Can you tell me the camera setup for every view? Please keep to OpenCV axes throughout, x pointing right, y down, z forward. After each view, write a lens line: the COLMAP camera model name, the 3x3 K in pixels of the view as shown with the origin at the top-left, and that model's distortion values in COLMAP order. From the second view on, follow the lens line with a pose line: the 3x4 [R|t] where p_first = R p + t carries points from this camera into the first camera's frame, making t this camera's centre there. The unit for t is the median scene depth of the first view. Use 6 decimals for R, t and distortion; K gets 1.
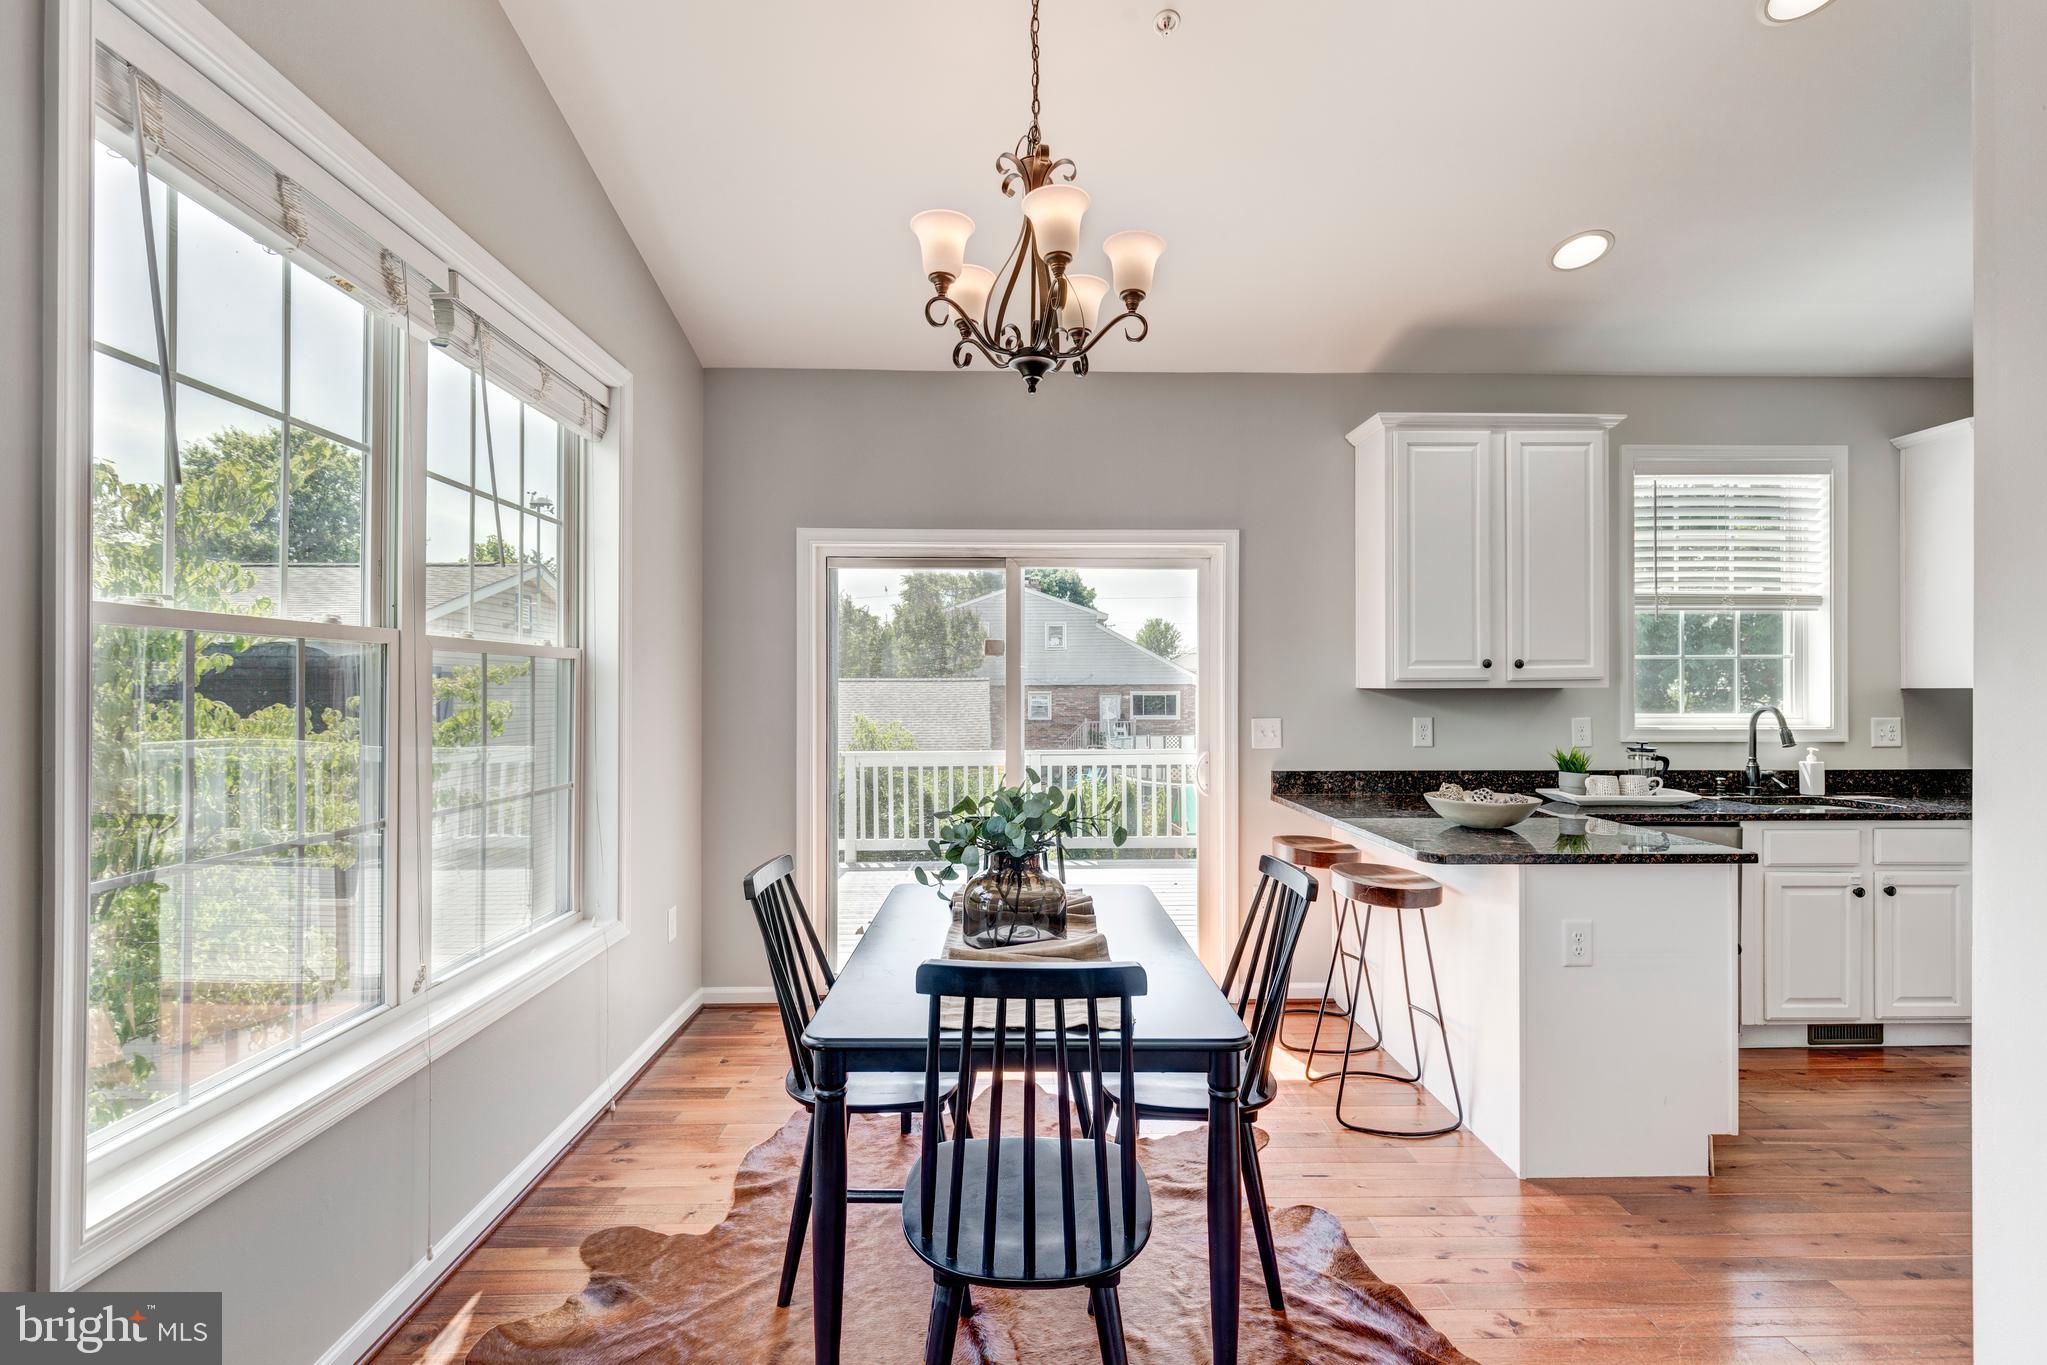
lens RADIAL K [[926.2, 0, 1017.9], [0, 926.2, 688.0], [0, 0, 1]] dist [0.002773, -0.000498]
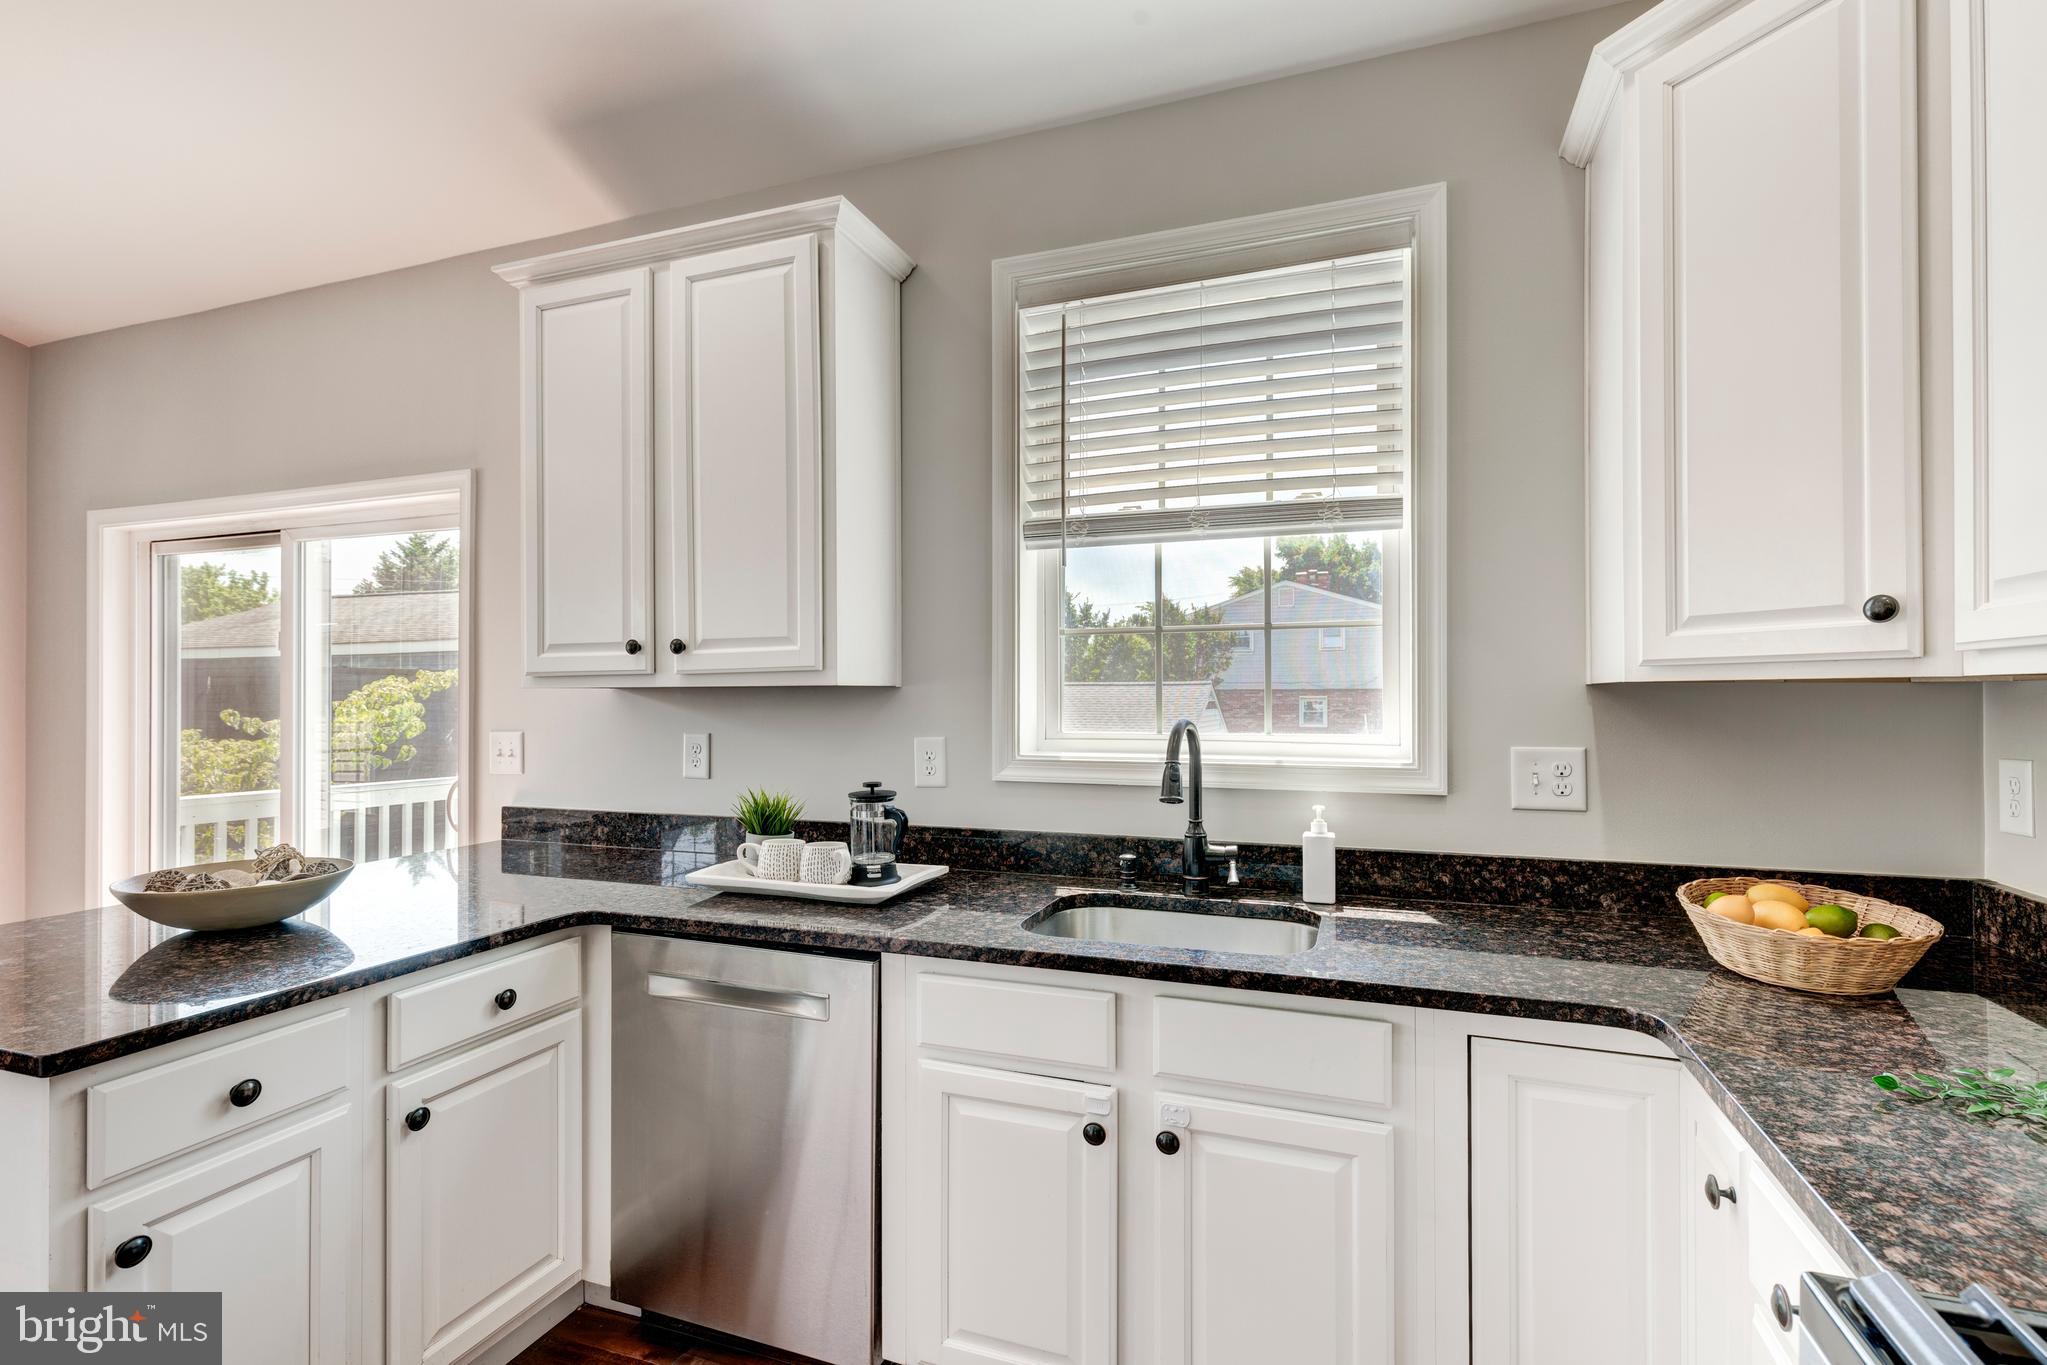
lens RADIAL K [[926.2, 0, 1024.7], [0, 926.2, 680.9], [0, 0, 1]] dist [0.002773, -0.000498]
pose [[0.930912, -0.007242, -0.365171, 0.900610], [0.002671, 0.999912, -0.013021, 0.004268], [0.365233, 0.011146, 0.930849, 0.488523]]
